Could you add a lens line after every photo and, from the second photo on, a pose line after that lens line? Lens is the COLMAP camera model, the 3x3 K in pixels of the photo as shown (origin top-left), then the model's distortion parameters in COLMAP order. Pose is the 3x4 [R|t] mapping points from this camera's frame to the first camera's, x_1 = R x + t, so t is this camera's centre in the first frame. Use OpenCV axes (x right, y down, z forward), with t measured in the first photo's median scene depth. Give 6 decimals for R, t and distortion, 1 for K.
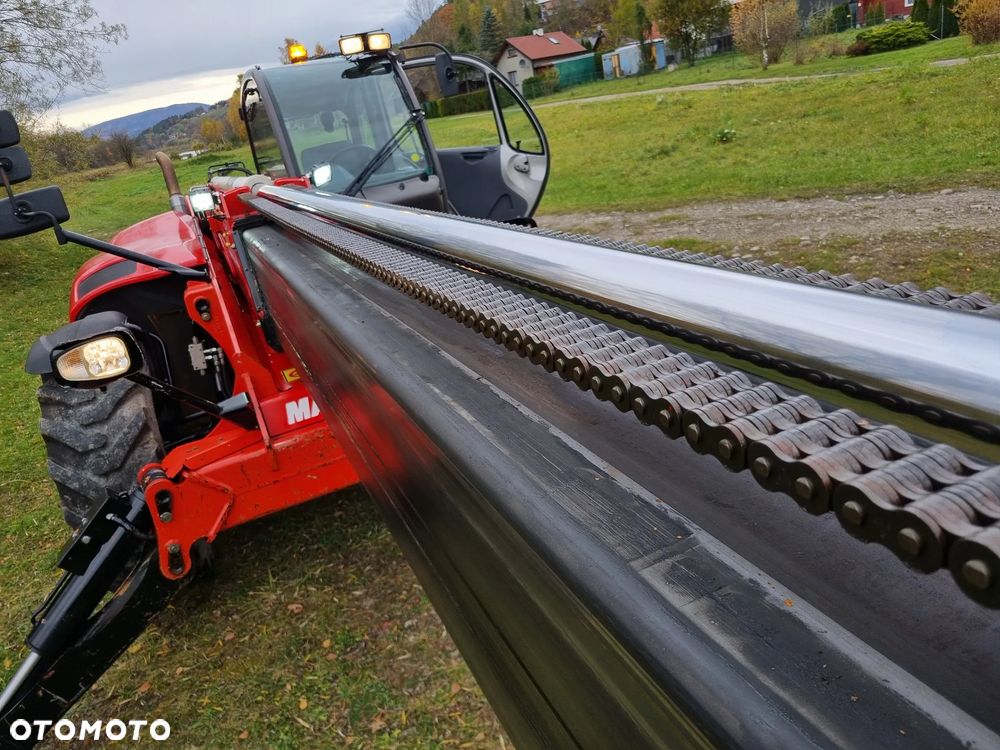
lens RADIAL K [[753.1, 0, 509.4], [0, 753.1, 370.6], [0, 0, 1]] dist [0.041055, -0.002701]
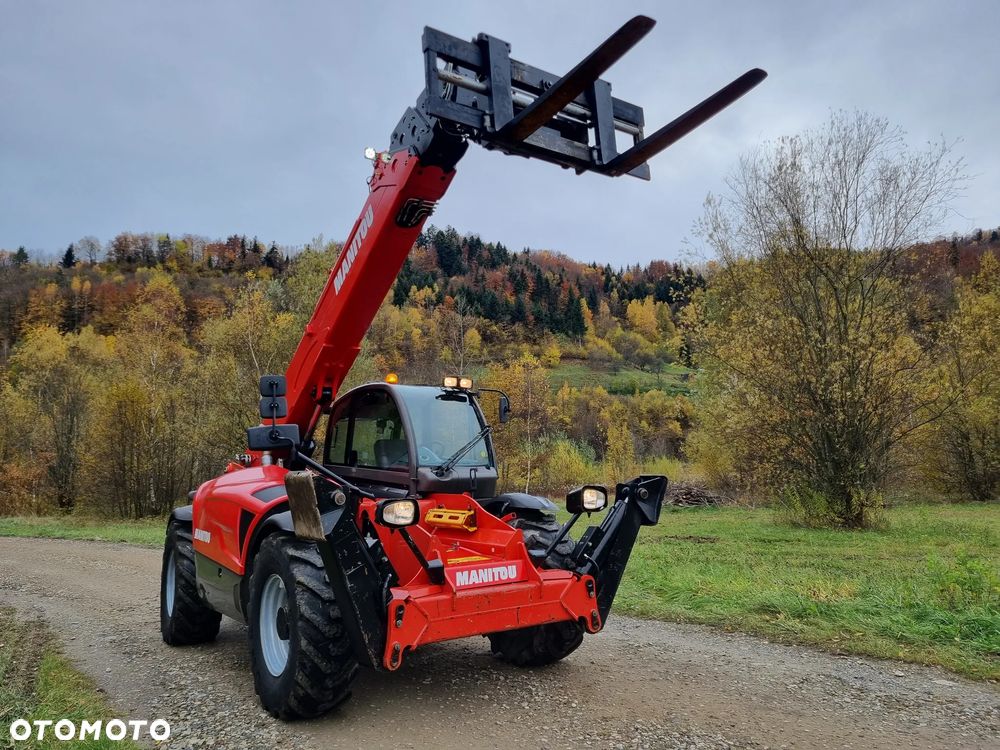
lens RADIAL K [[753.1, 0, 509.4], [0, 753.1, 370.6], [0, 0, 1]] dist [0.041055, -0.002701]
pose [[0.958741, 0.208493, 0.193250, -0.392299], [-0.096658, 0.878364, -0.468117, 0.271122], [-0.267343, 0.430124, 0.862277, -0.392411]]
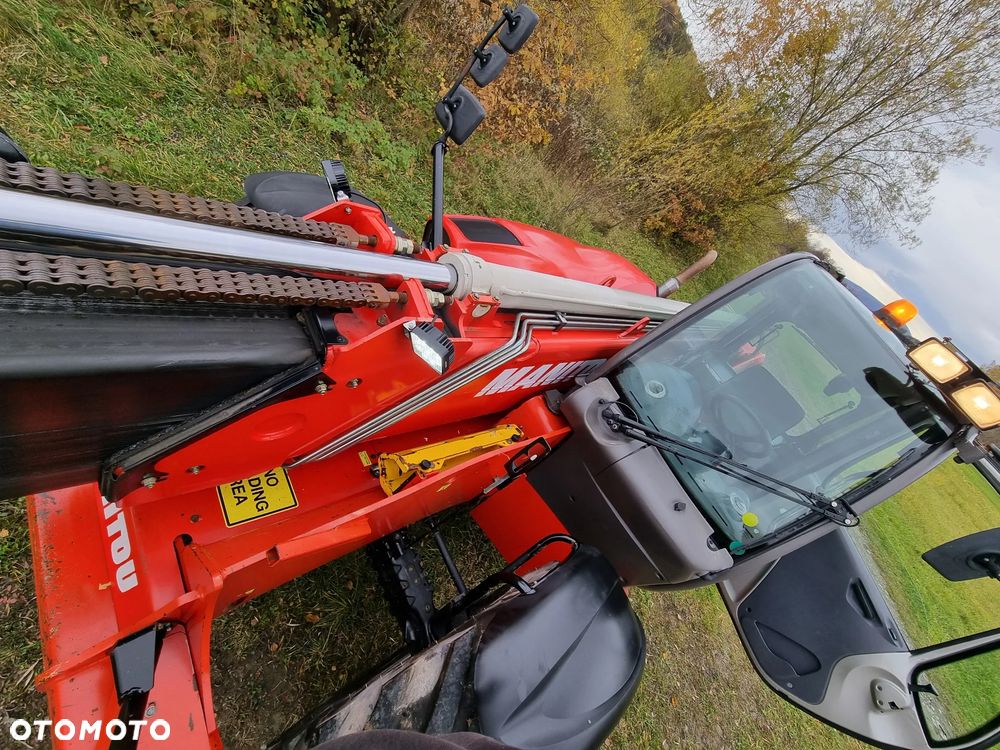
lens RADIAL K [[418.0, 0, 495.5], [0, 418.0, 375.0], [0, 0, 1]] dist [-0.000060, -0.000532]
pose [[0.076498, 0.870408, -0.486352, -0.080202], [-0.843704, 0.316442, 0.433621, -0.288487], [0.531330, 0.377166, 0.758574, 0.613079]]
